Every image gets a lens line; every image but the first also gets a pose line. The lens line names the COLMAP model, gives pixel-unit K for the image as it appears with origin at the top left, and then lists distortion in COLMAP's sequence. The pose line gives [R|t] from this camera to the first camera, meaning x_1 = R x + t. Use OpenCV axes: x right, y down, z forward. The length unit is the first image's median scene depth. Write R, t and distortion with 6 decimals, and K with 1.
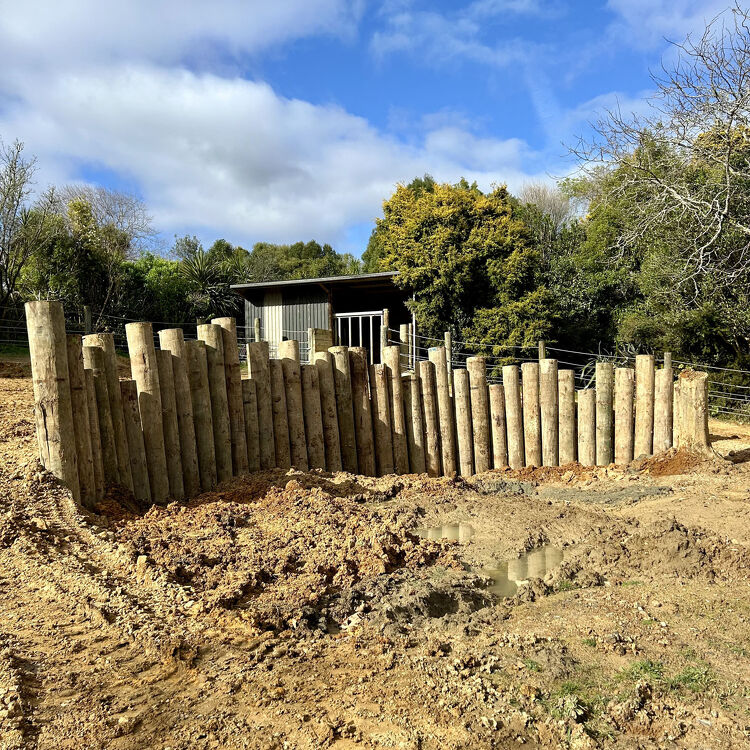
lens RADIAL K [[744.9, 0, 373.4], [0, 744.9, 393.0], [0, 0, 1]] dist [0.150117, -0.313374]
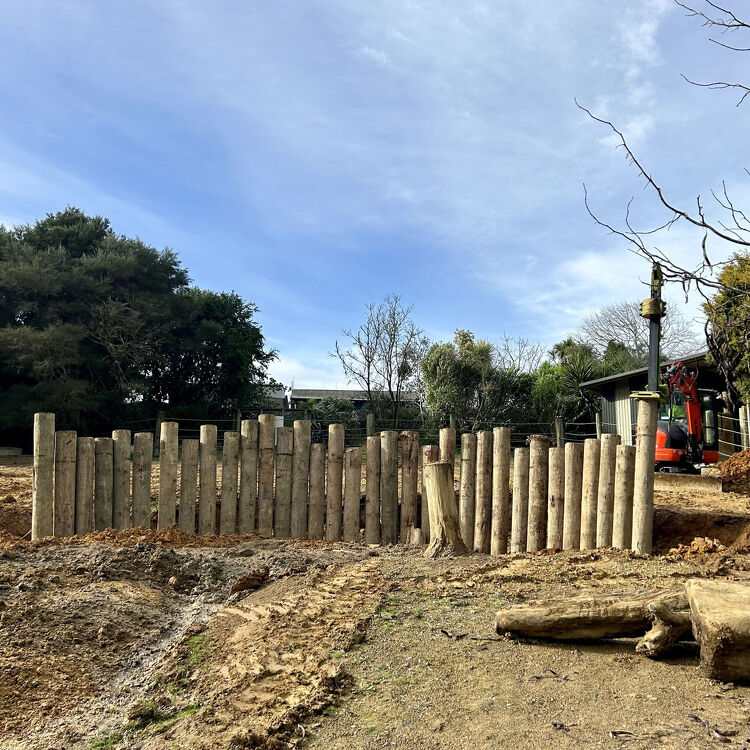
lens RADIAL K [[736.0, 0, 384.8], [0, 736.0, 356.6], [0, 0, 1]] dist [-0.016290, -0.031948]
pose [[0.687256, -0.130054, -0.714678, 0.436905], [-0.013876, 0.981313, -0.191919, 0.023967], [0.726283, 0.141815, 0.672608, 0.108058]]
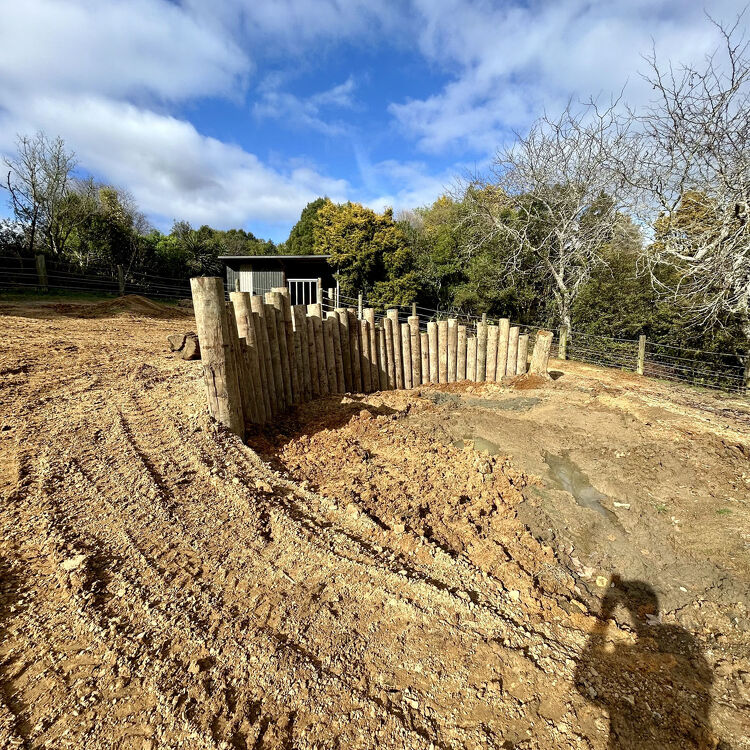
lens RADIAL K [[399.8, 0, 376.8], [0, 399.8, 383.6], [0, 0, 1]] dist [0.001864, 0.000189]
pose [[0.966397, -0.008573, 0.256910, -0.103071], [-0.030380, 0.988630, 0.147268, -0.017499], [-0.255251, -0.150124, 0.955149, 0.098128]]
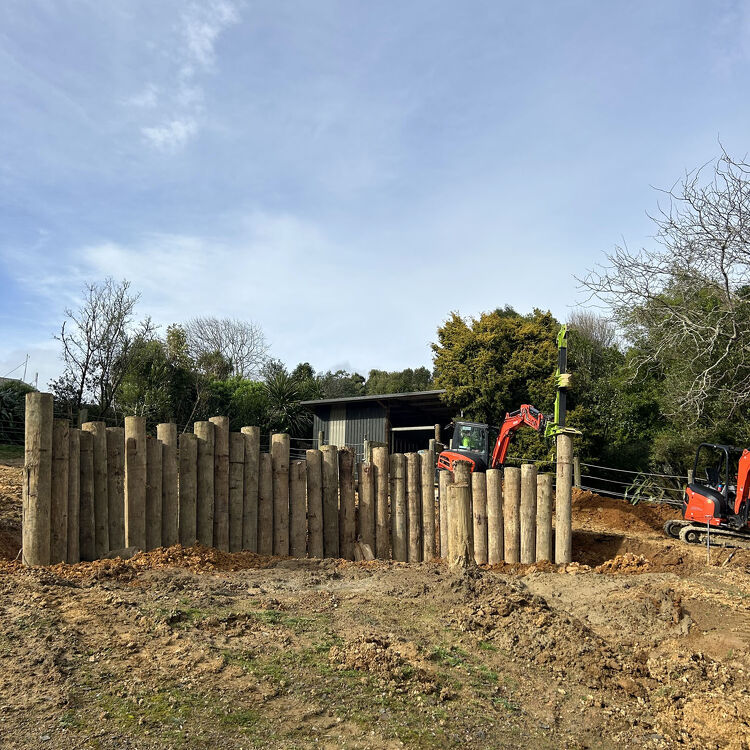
lens RADIAL K [[749.0, 0, 383.4], [0, 749.0, 387.2], [0, 0, 1]] dist [0.059220, -0.016877]
pose [[0.988198, 0.010924, -0.152795, 0.117805], [-0.037318, 0.984570, -0.170965, 0.023957], [0.148570, 0.174649, 0.973357, -0.074735]]
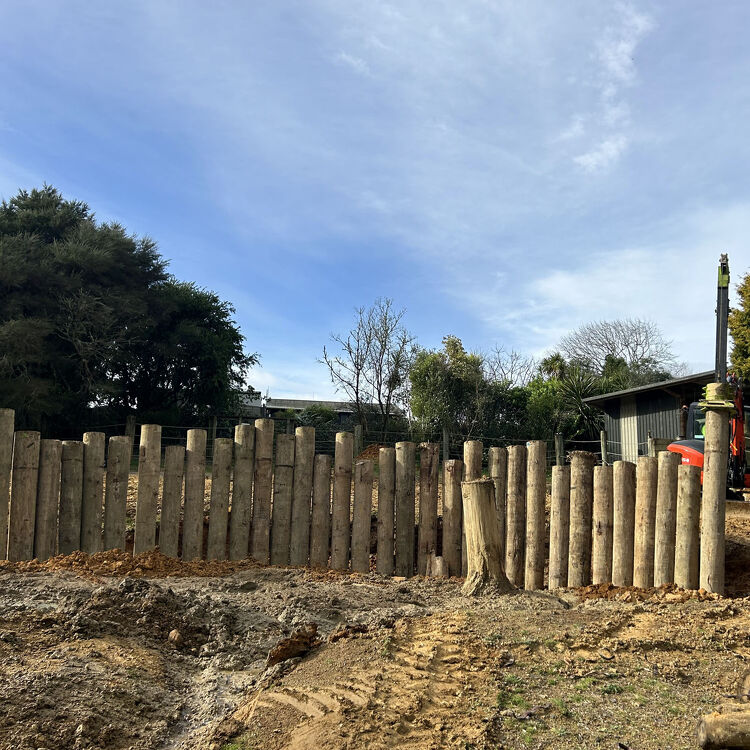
lens RADIAL K [[742.0, 0, 375.0], [0, 742.0, 375.0], [0, 0, 1]] dist [-0.016223, 0.002355]
pose [[0.714319, -0.105552, -0.691814, 0.349085], [-0.035960, 0.981718, -0.186913, 0.020132], [0.698895, 0.158393, 0.697465, 0.137321]]
